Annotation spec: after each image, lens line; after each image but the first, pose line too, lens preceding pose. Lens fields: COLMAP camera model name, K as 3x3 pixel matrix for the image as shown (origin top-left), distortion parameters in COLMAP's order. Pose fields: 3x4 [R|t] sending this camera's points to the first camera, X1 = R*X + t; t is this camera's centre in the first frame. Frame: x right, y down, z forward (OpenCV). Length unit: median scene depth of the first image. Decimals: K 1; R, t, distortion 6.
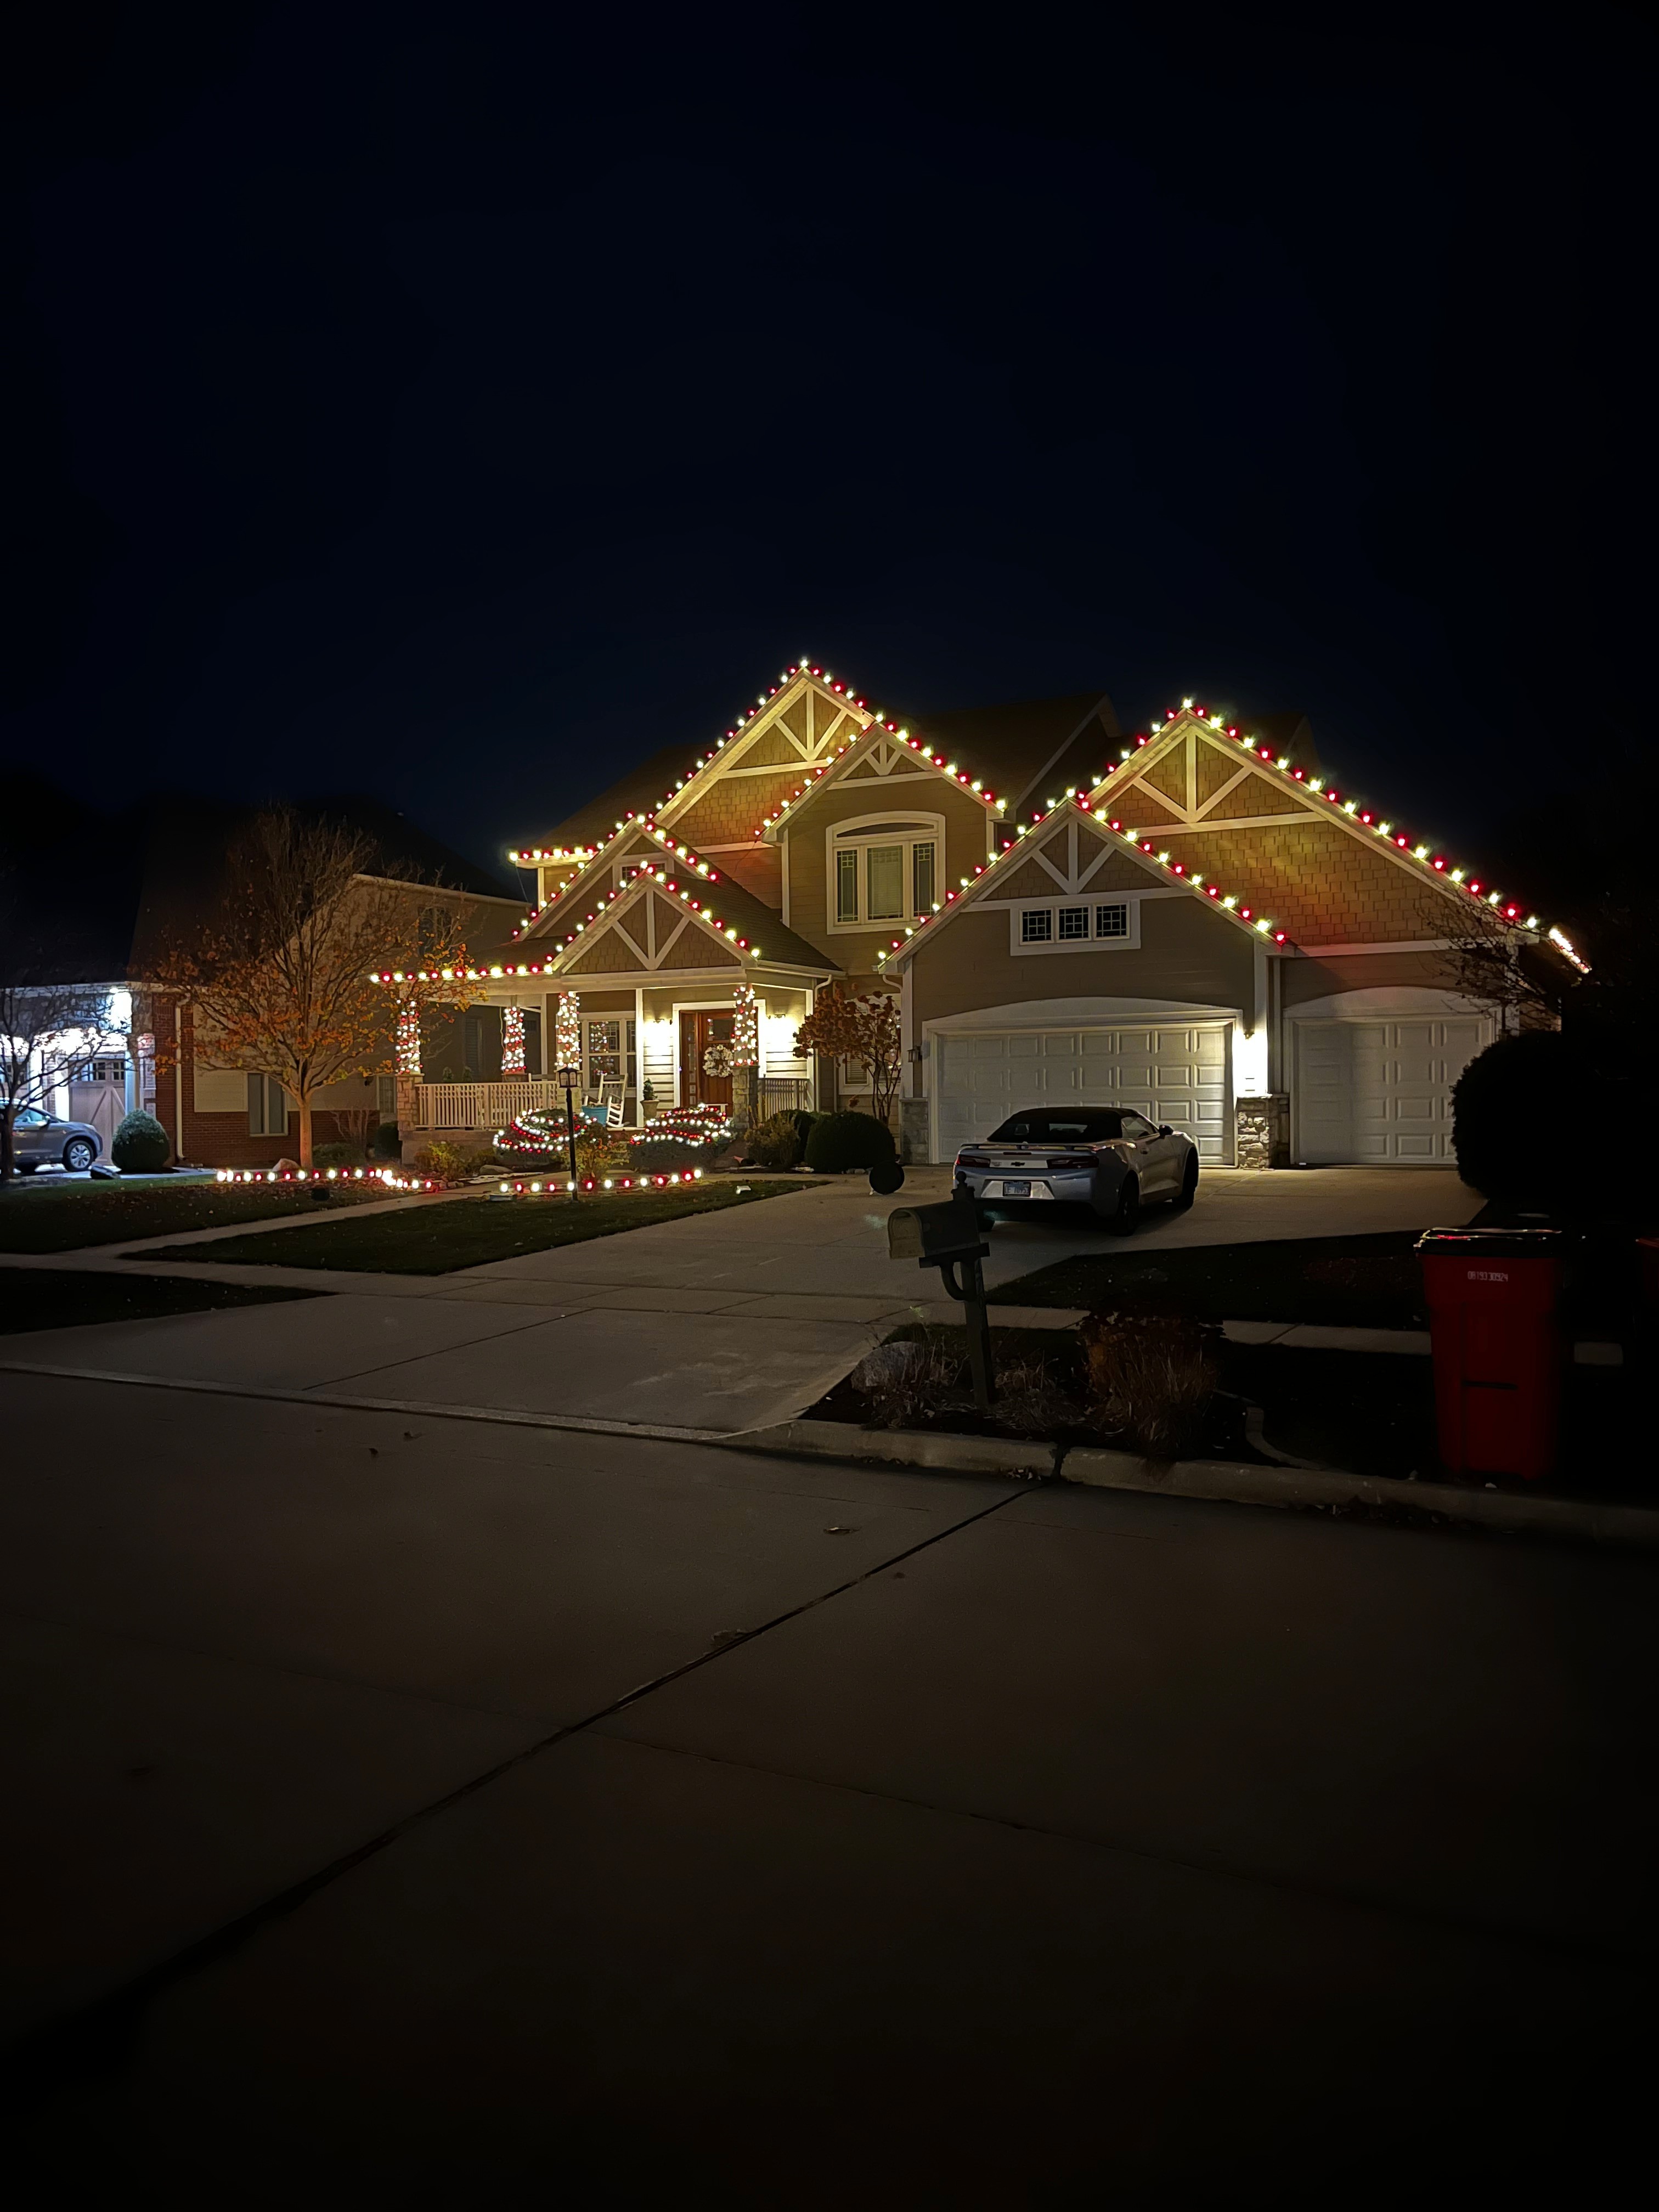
lens RADIAL K [[1637.7, 0, 829.5], [0, 1637.7, 1106.0], [0, 0, 1]] dist [0.009852, -0.000922]
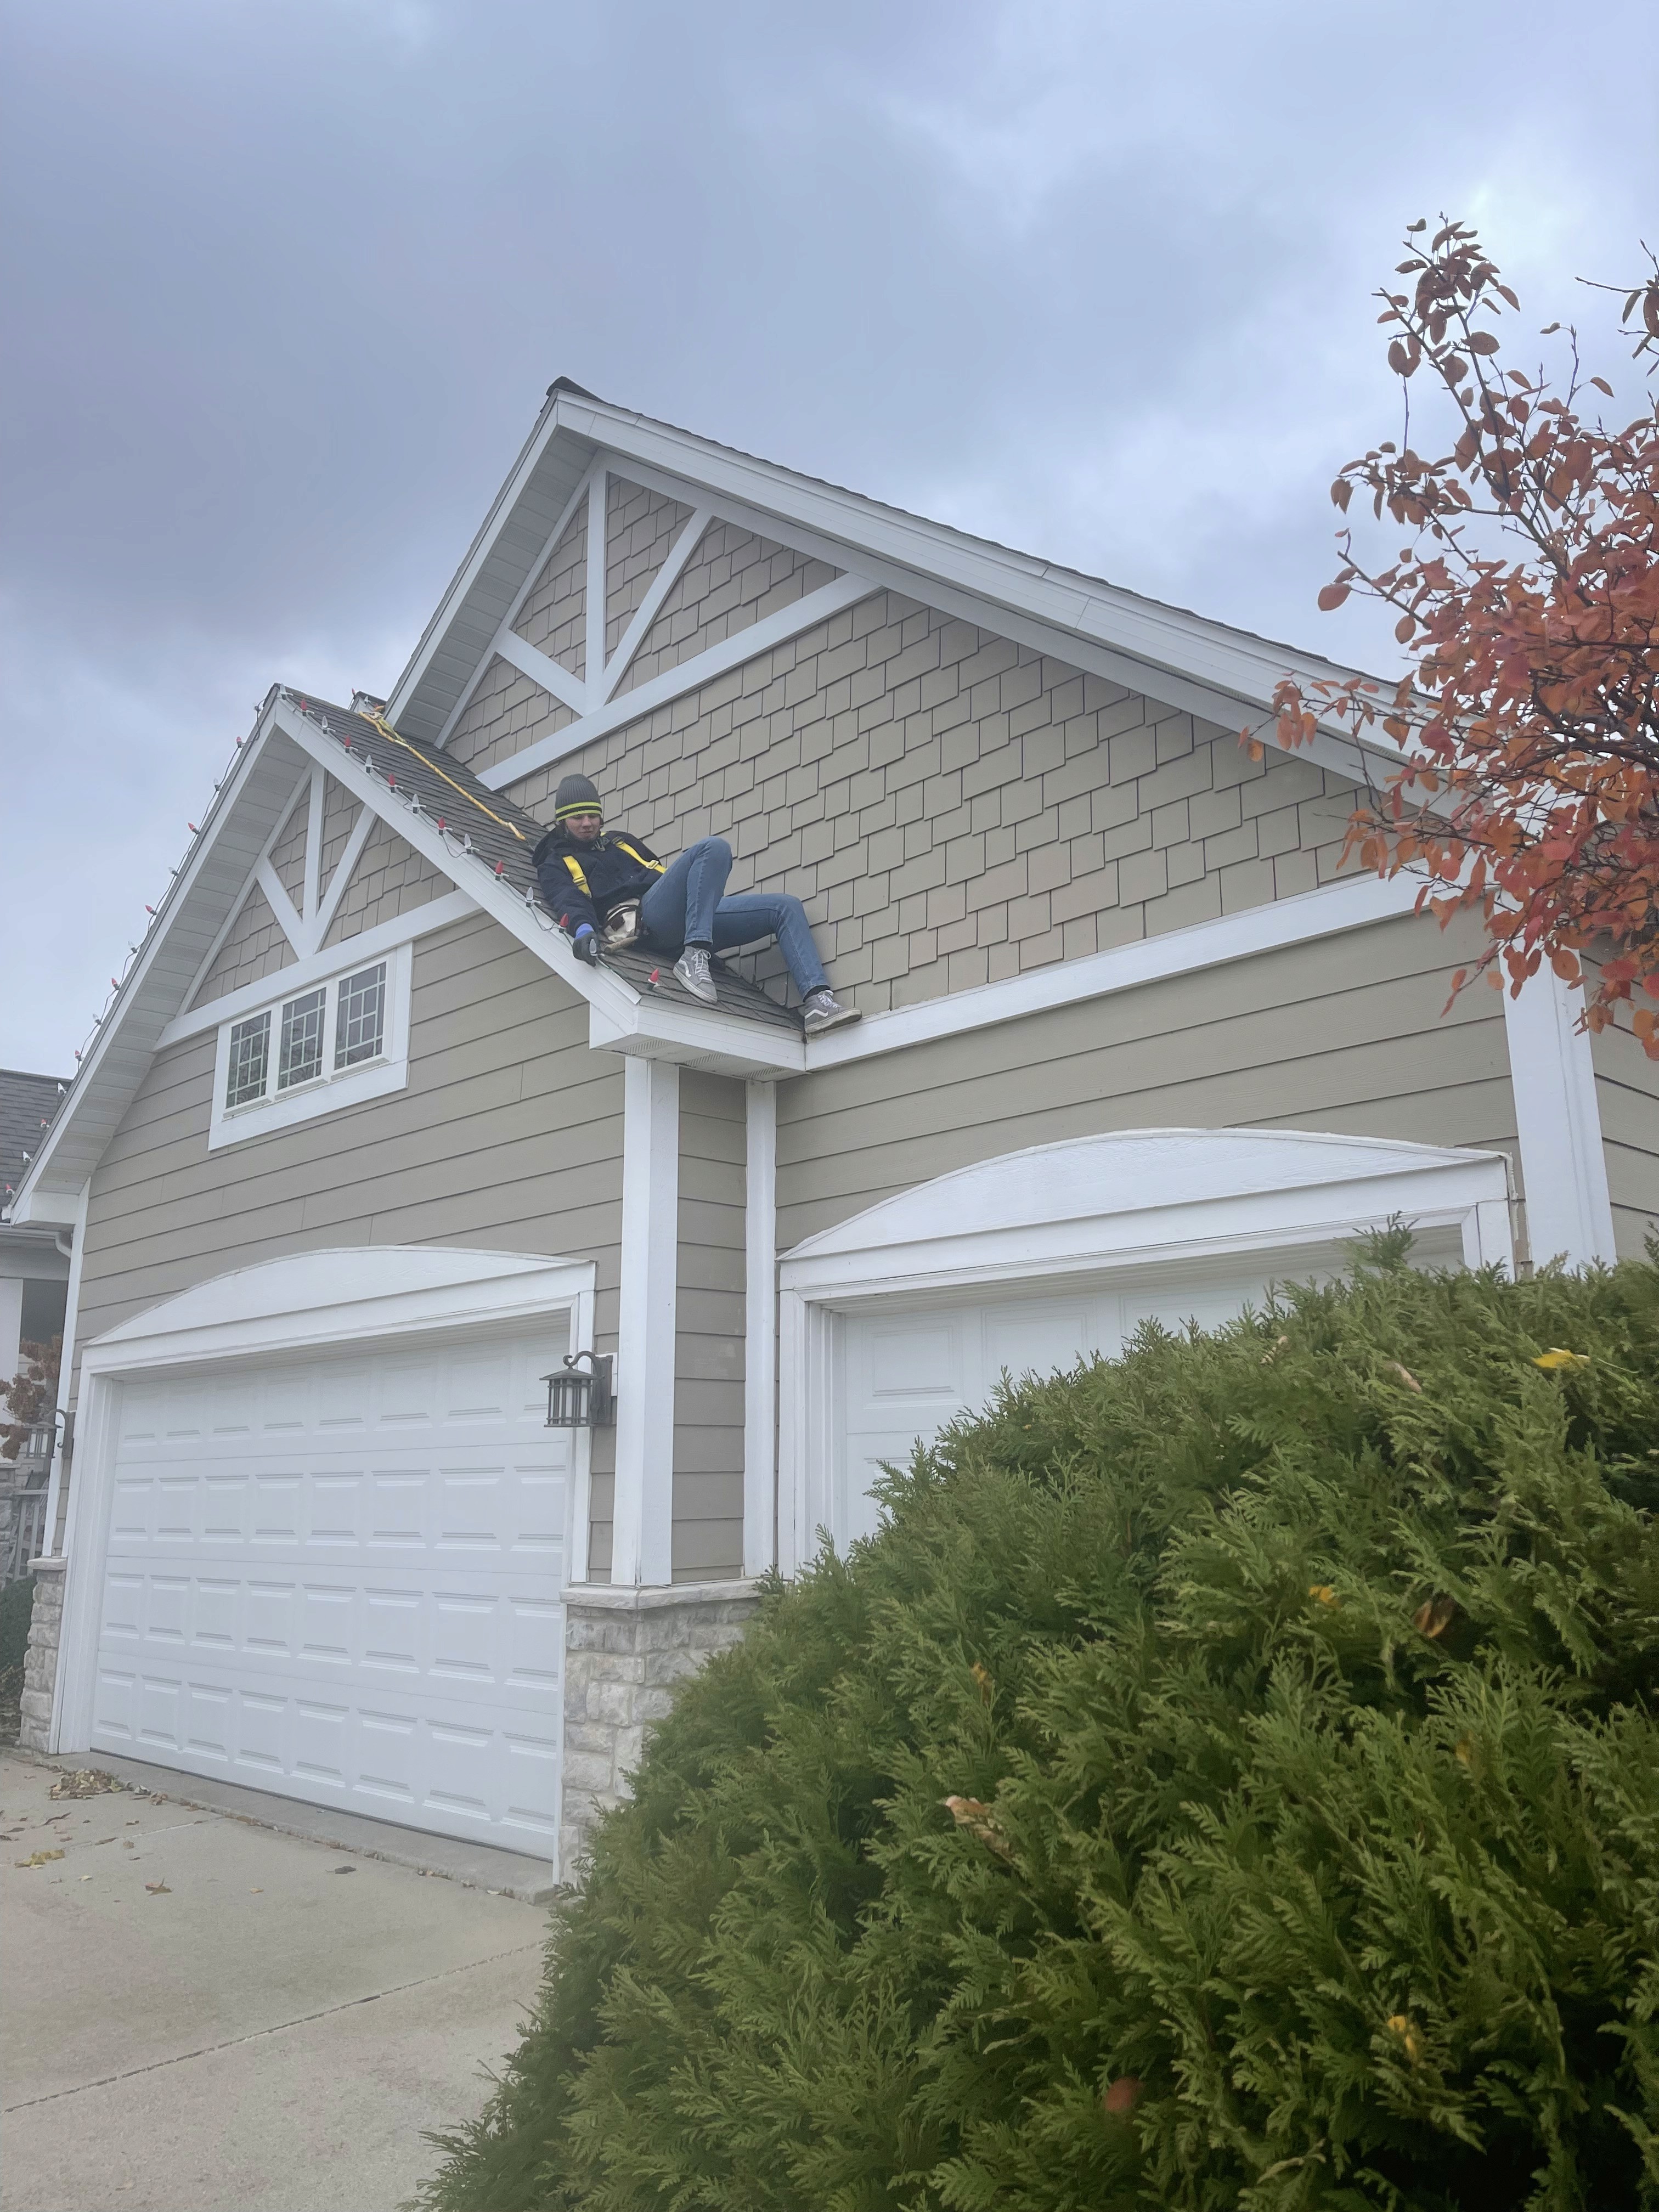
lens RADIAL K [[1646.4, 0, 830.2], [0, 1646.4, 1100.2], [0, 0, 1]] dist [0.033673, -0.000622]
pose [[0.954134, -0.064477, -0.292354, 0.298005], [-0.002255, 0.974957, -0.222380, -0.019755], [0.299371, 0.212840, 0.930095, 0.605740]]
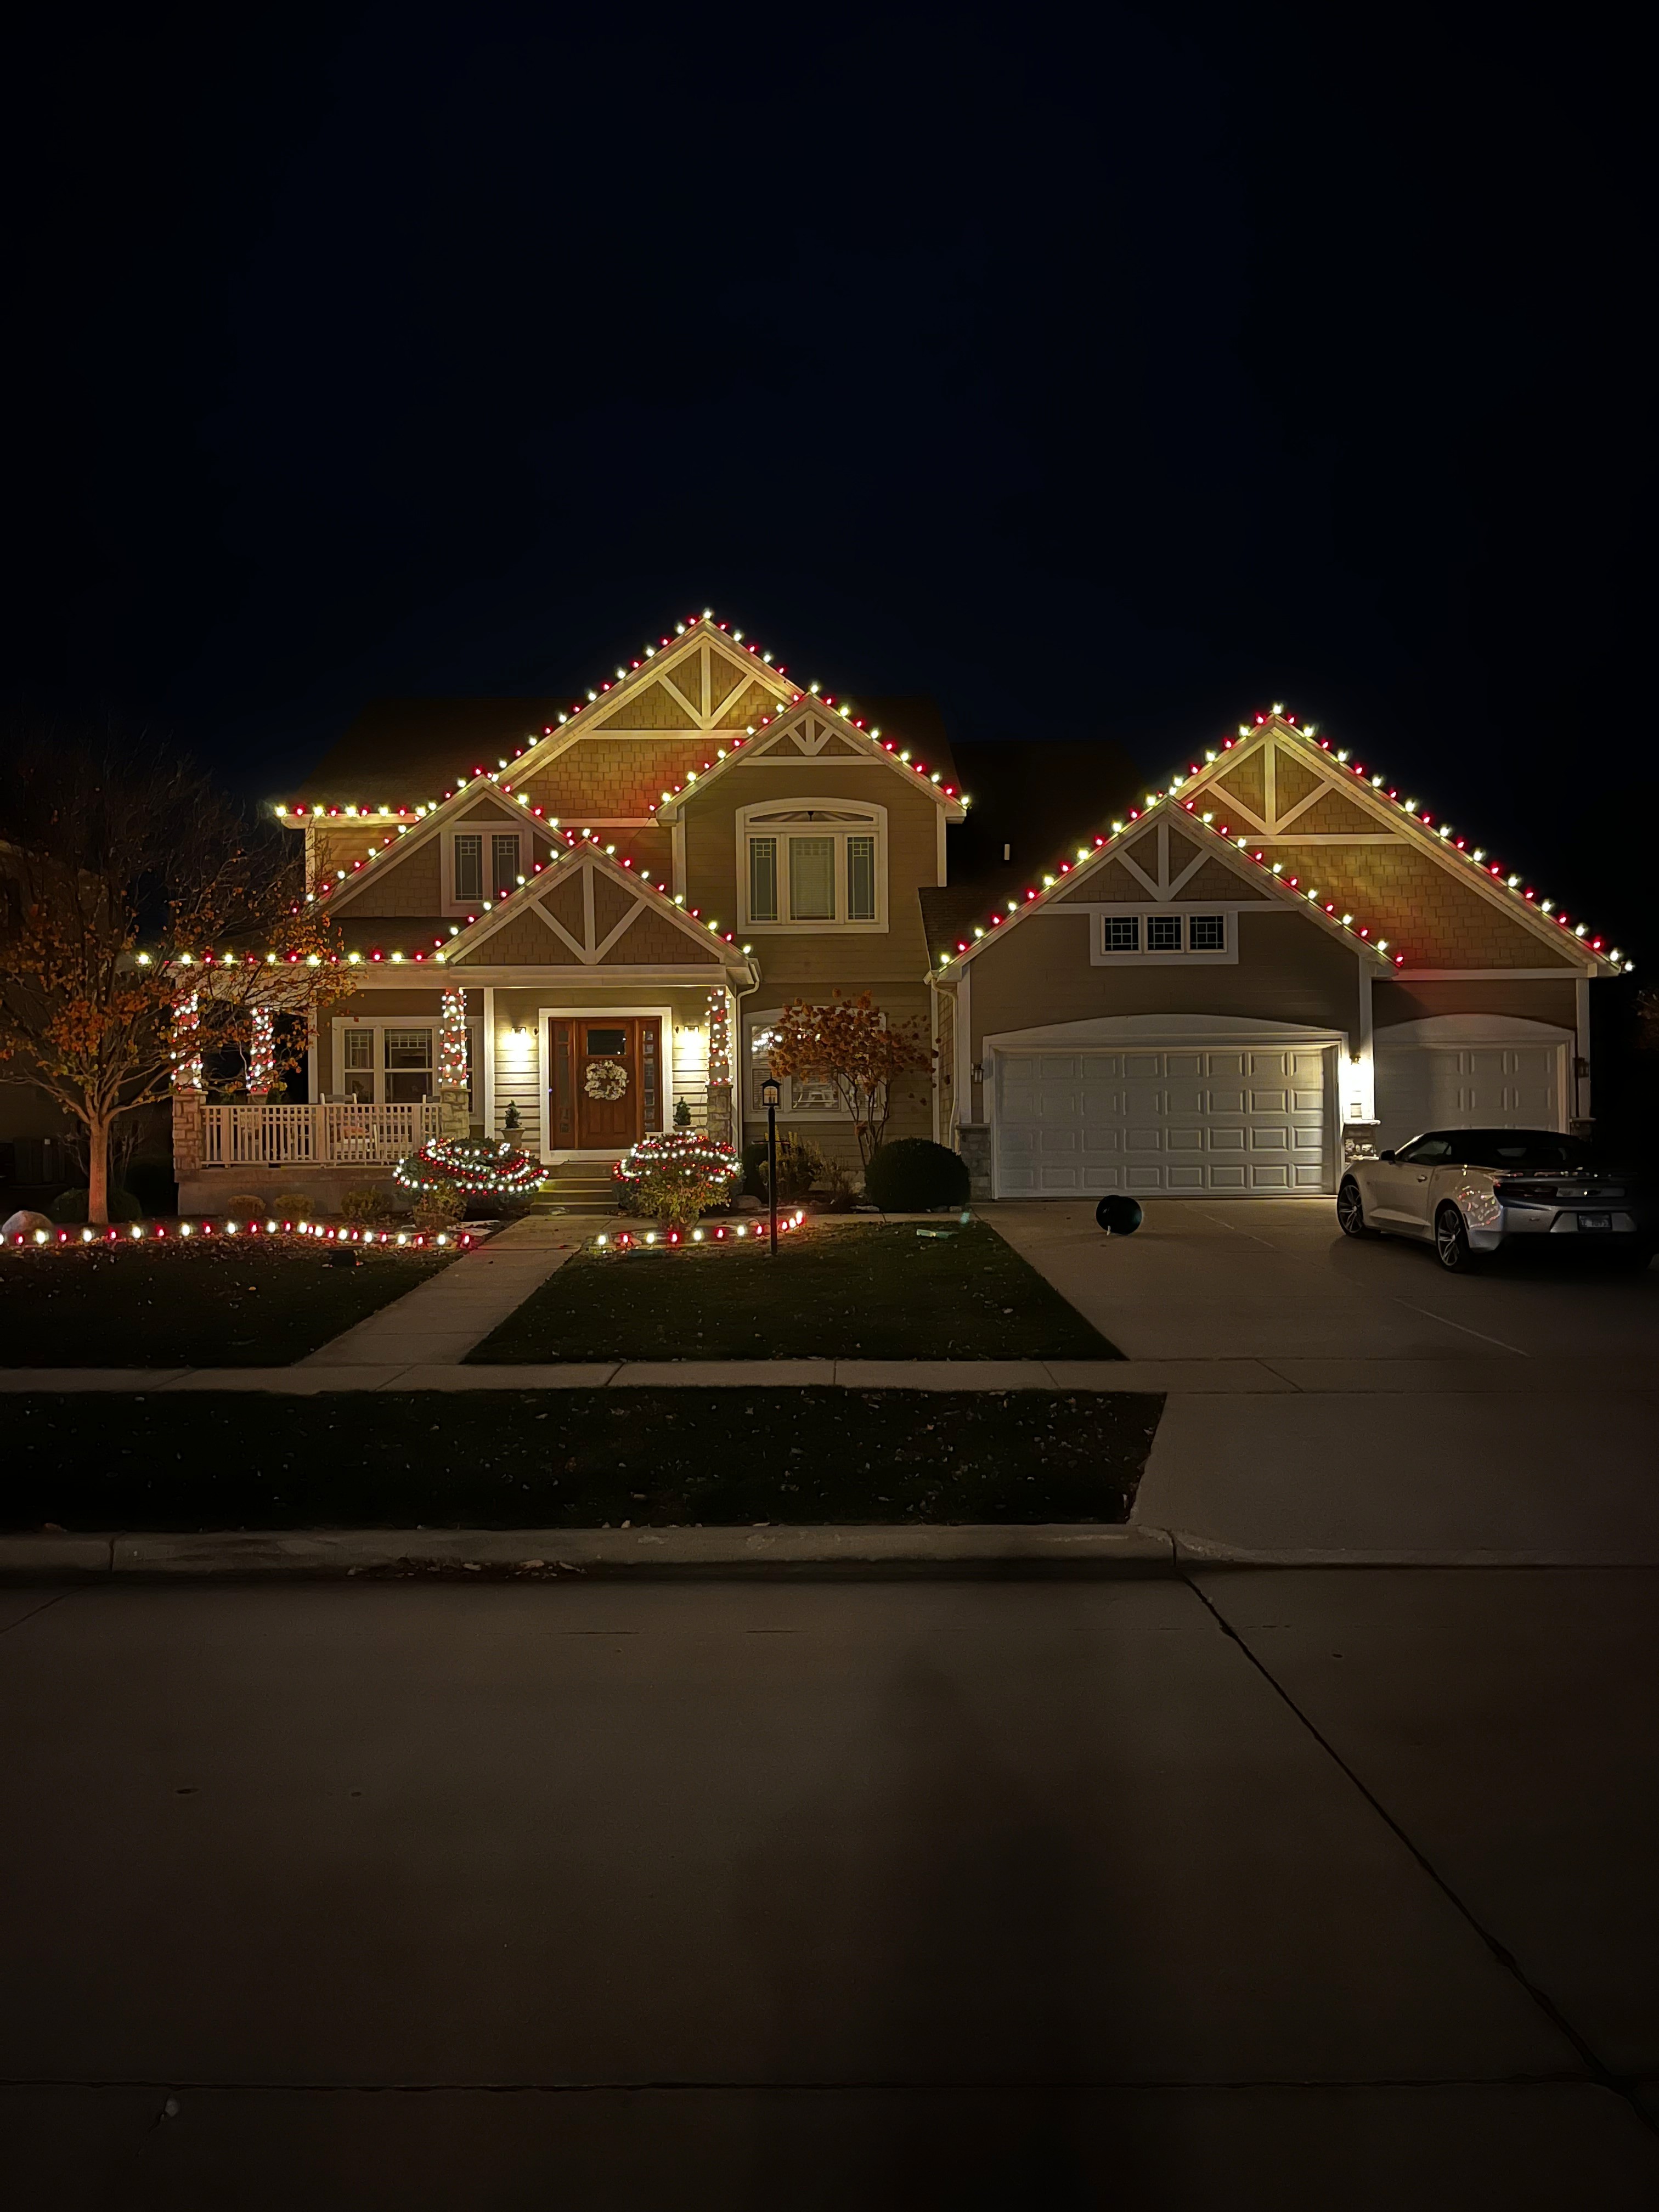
lens RADIAL K [[1637.7, 0, 829.5], [0, 1637.7, 1106.0], [0, 0, 1]] dist [0.009852, -0.000922]
pose [[0.882677, 0.008893, 0.469895, -0.376604], [0.002162, 0.999734, -0.022982, 0.004760], [-0.469975, 0.021302, 0.882423, 0.237699]]
